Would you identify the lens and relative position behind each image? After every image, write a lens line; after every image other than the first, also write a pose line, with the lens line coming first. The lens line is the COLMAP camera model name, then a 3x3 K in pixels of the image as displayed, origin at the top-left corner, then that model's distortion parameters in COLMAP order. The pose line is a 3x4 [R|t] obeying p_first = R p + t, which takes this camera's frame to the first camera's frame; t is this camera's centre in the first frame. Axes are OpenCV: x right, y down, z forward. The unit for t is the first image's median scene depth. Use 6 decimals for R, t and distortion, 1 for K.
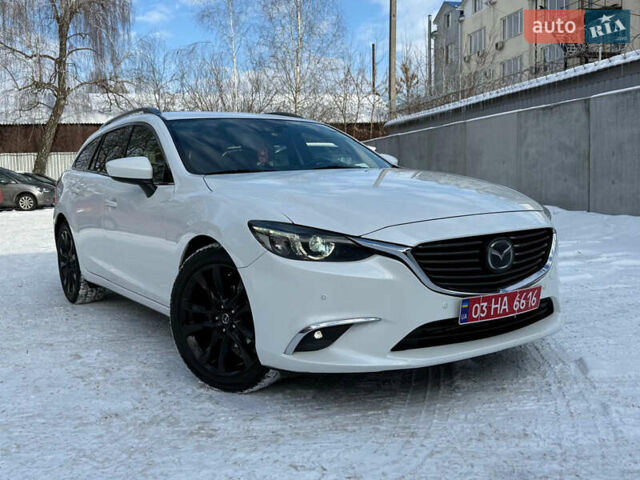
lens RADIAL K [[644.1, 0, 320.0], [0, 644.1, 240.0], [0, 0, 1]] dist [0.123497, -0.308284]
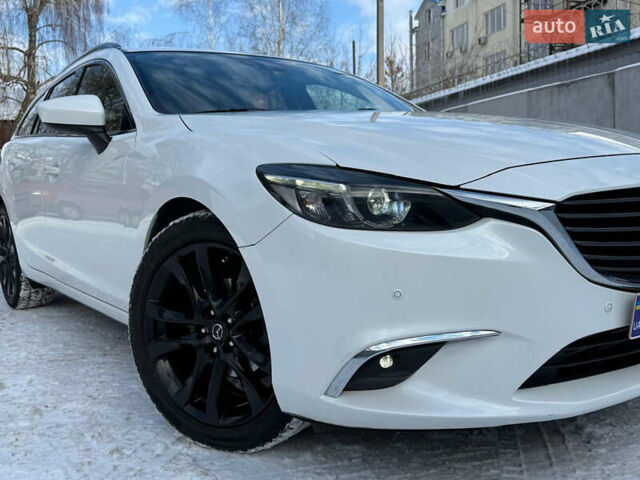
lens RADIAL K [[636.1, 0, 320.0], [0, 636.1, 240.0], [0, 0, 1]] dist [0.116570, -0.220477]
pose [[0.999423, -0.010001, 0.032472, -0.055482], [0.010051, 0.999949, -0.001374, 0.029295], [-0.032457, 0.001699, 0.999472, 0.317755]]
